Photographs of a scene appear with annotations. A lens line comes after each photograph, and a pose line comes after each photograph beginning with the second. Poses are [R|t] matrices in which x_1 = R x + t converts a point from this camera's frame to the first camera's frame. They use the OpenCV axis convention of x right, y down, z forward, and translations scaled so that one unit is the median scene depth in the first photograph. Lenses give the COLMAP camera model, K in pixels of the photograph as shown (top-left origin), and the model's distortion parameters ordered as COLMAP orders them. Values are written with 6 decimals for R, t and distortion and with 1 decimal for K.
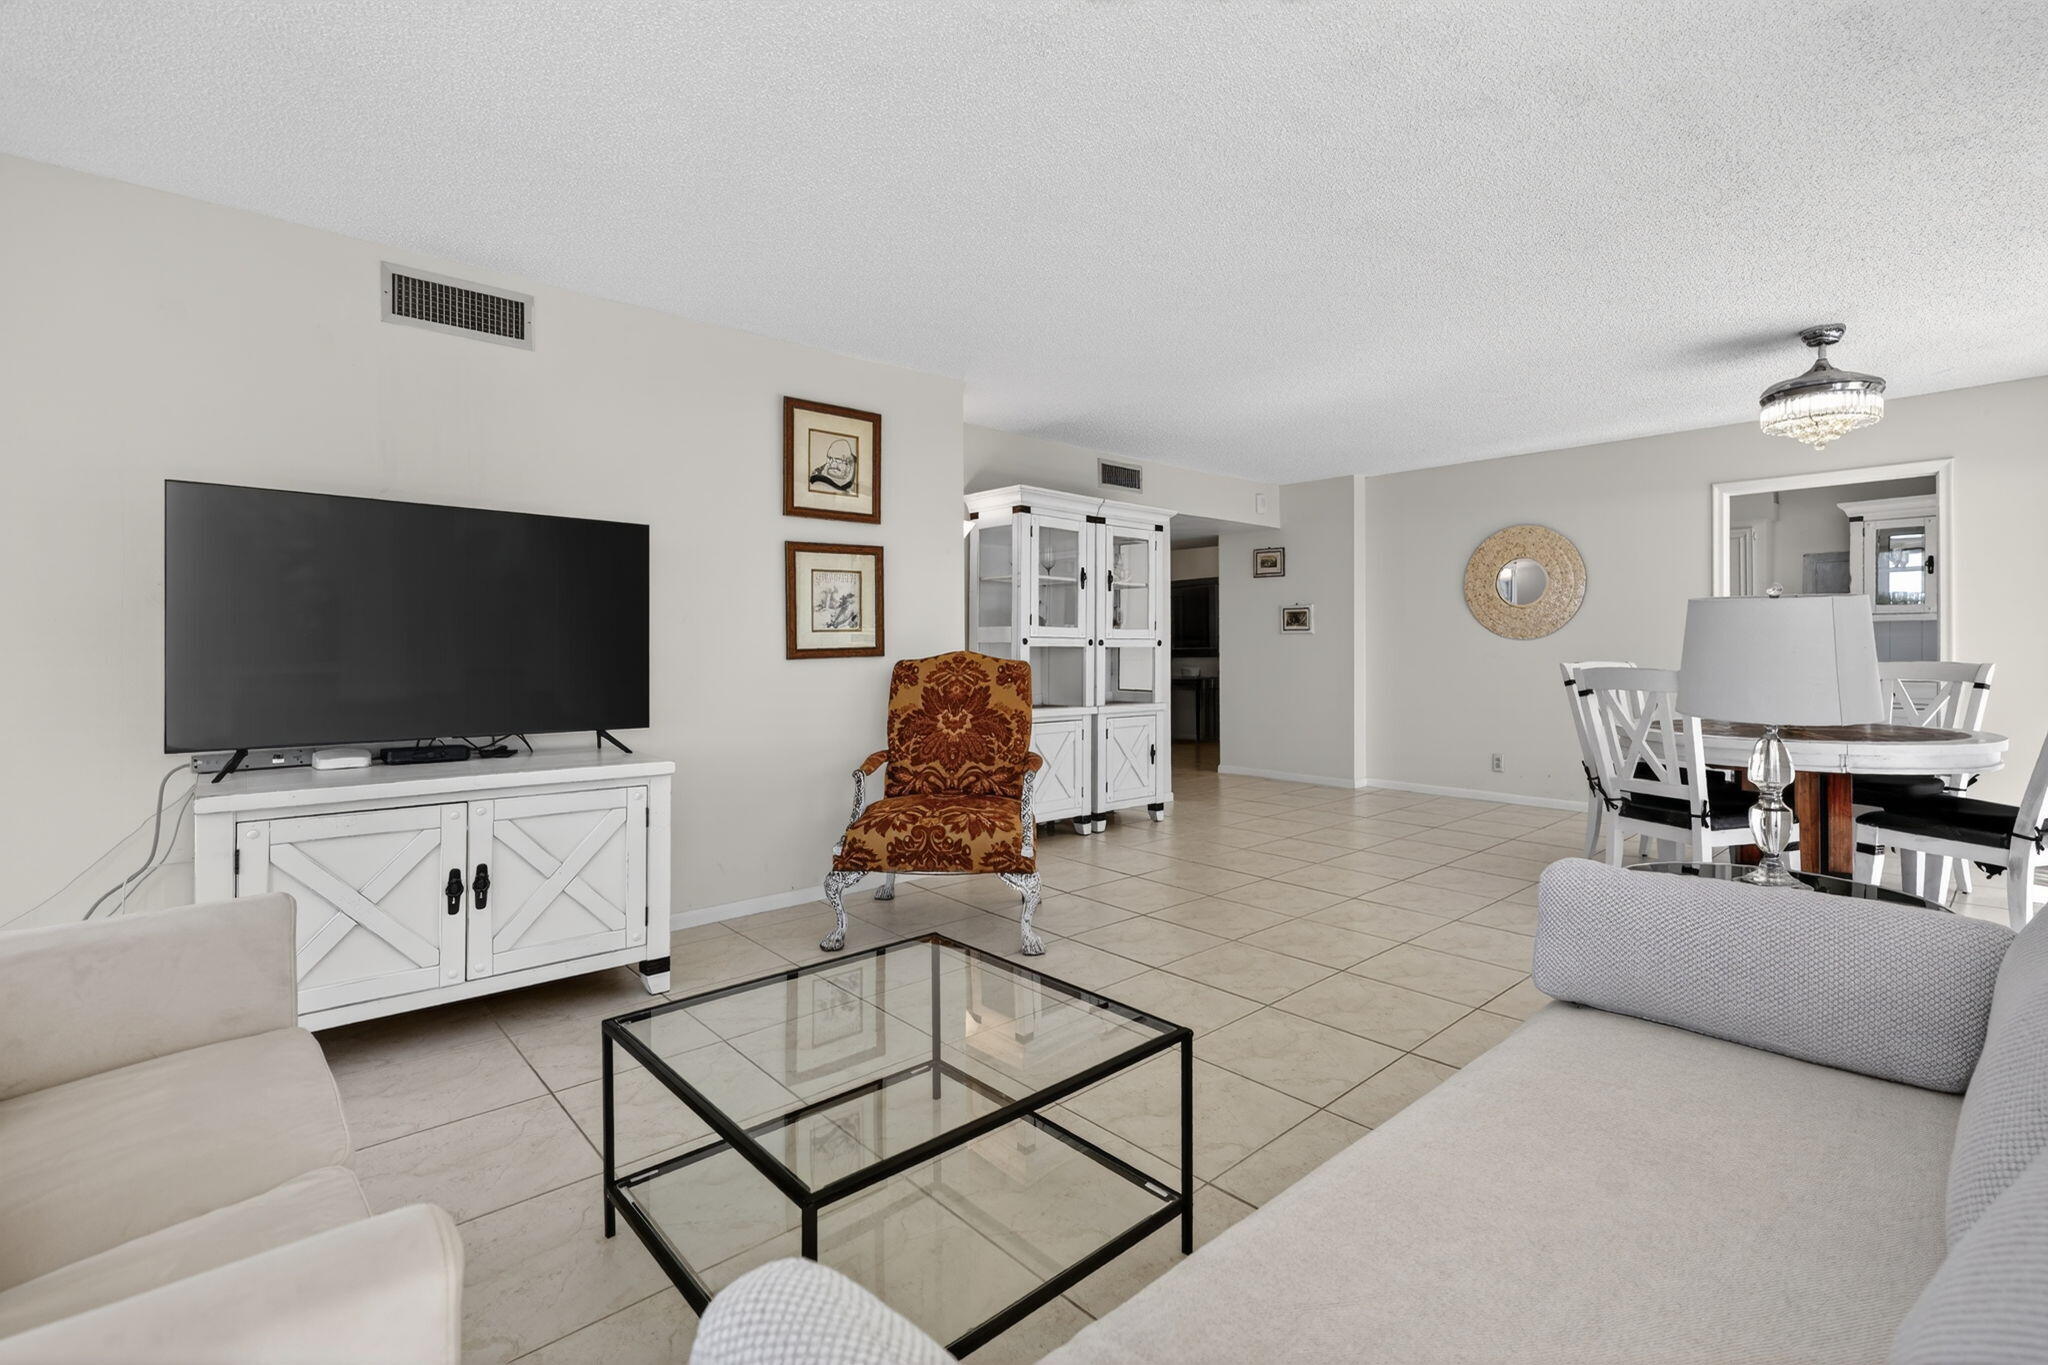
lens RADIAL K [[926.0, 0, 1027.7], [0, 926.0, 646.8], [0, 0, 1]] dist [-0.000314, -0.000014]
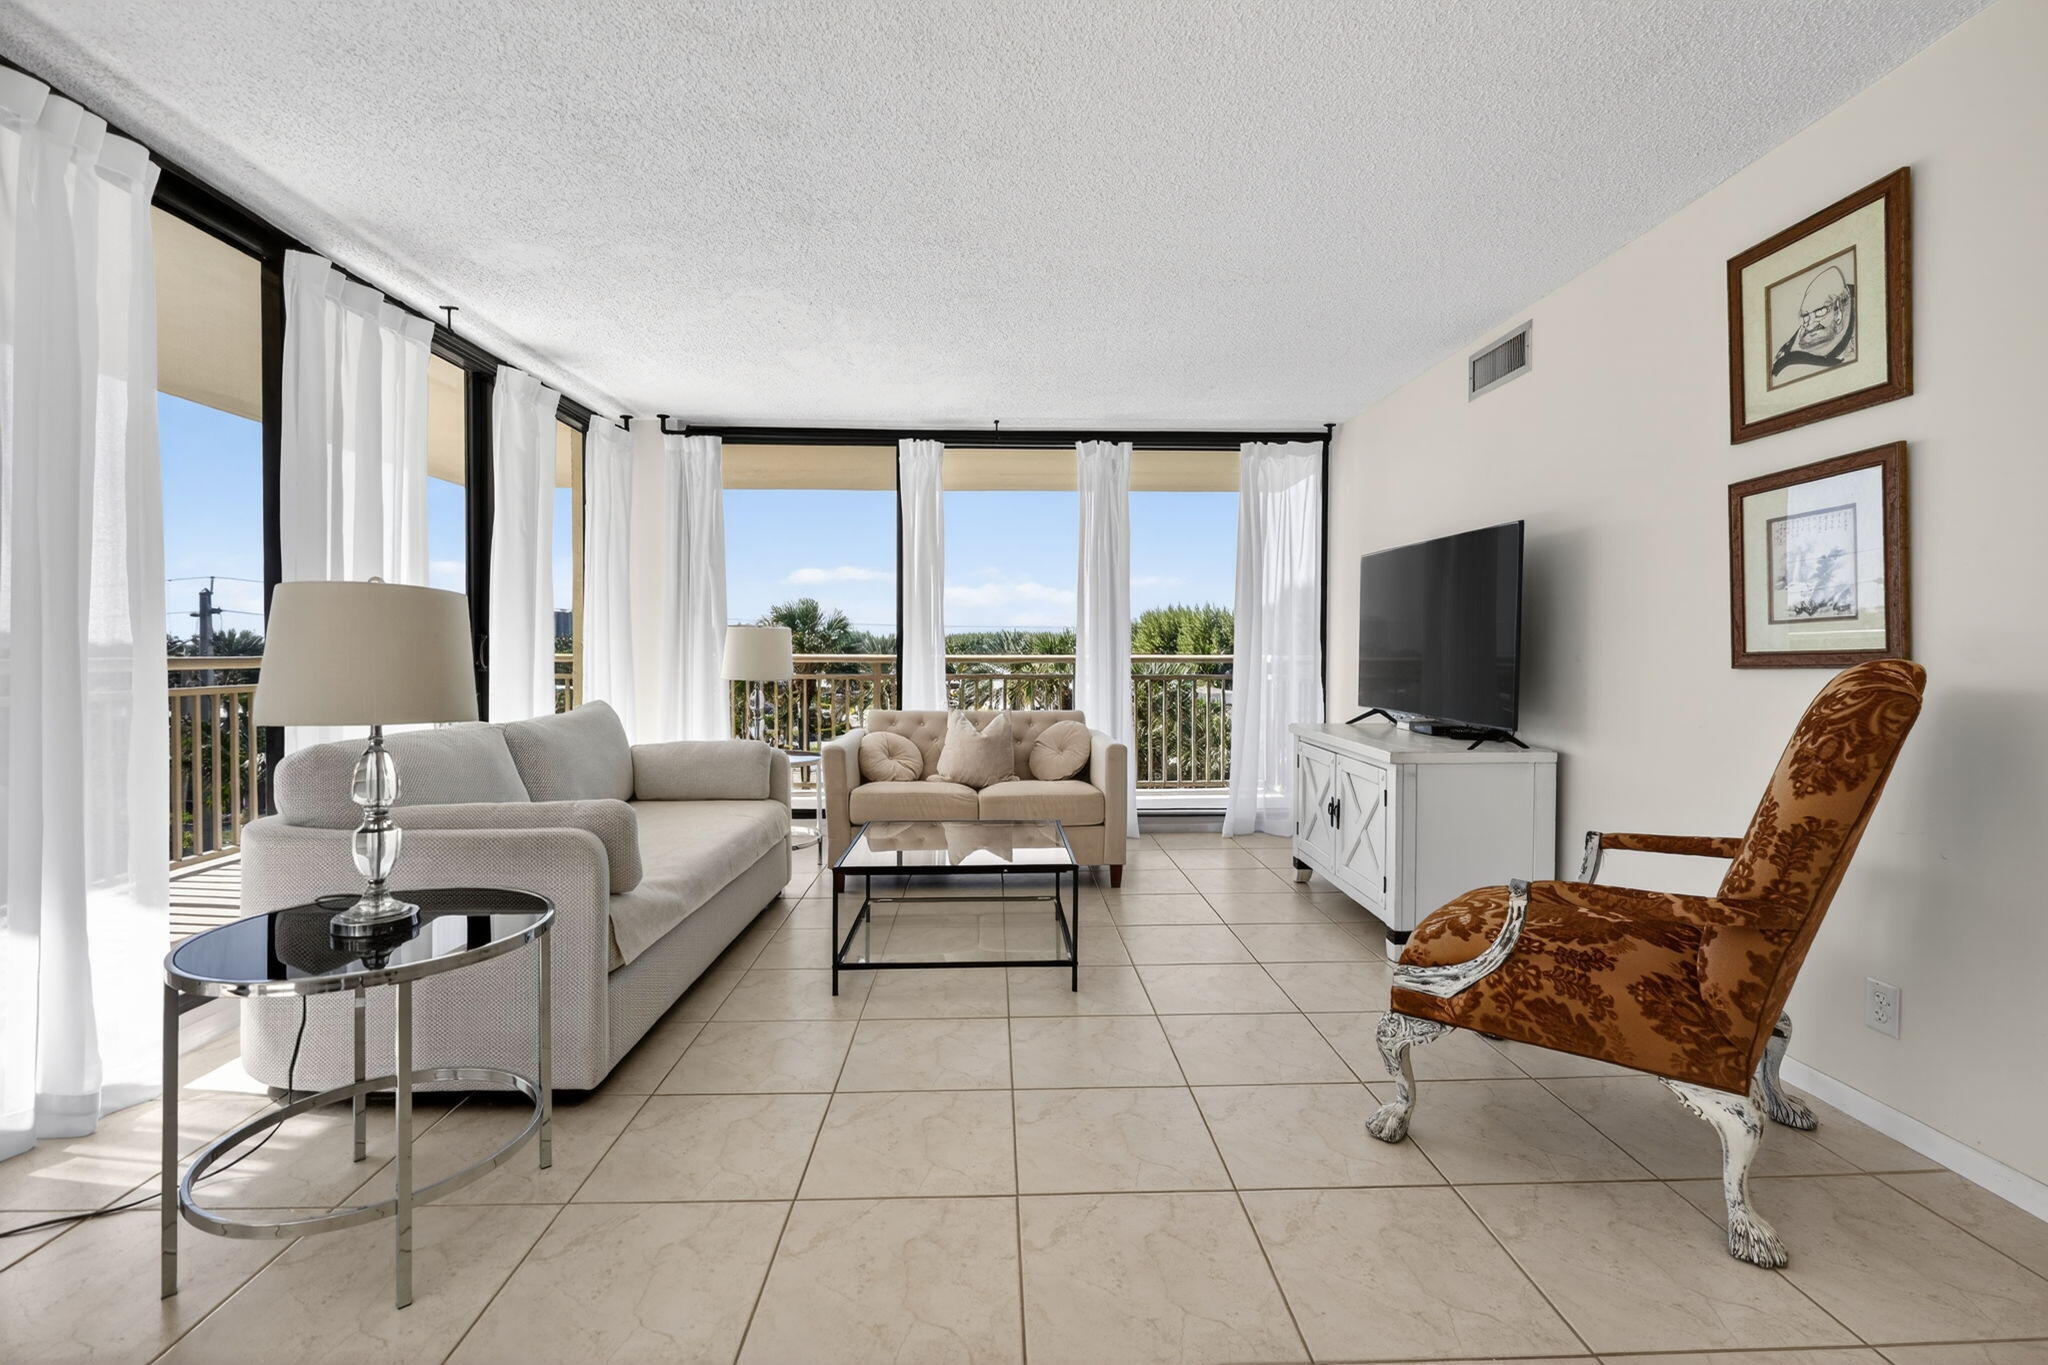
lens RADIAL K [[1011.0, 0, 1028.9], [0, 1011.0, 651.6], [0, 0, 1]] dist [-0.000173, -0.000034]
pose [[-0.640955, 0.004558, -0.767565, 0.570793], [0.000900, 0.999986, 0.005187, -0.001922], [0.767578, 0.002634, -0.640950, 1.041910]]
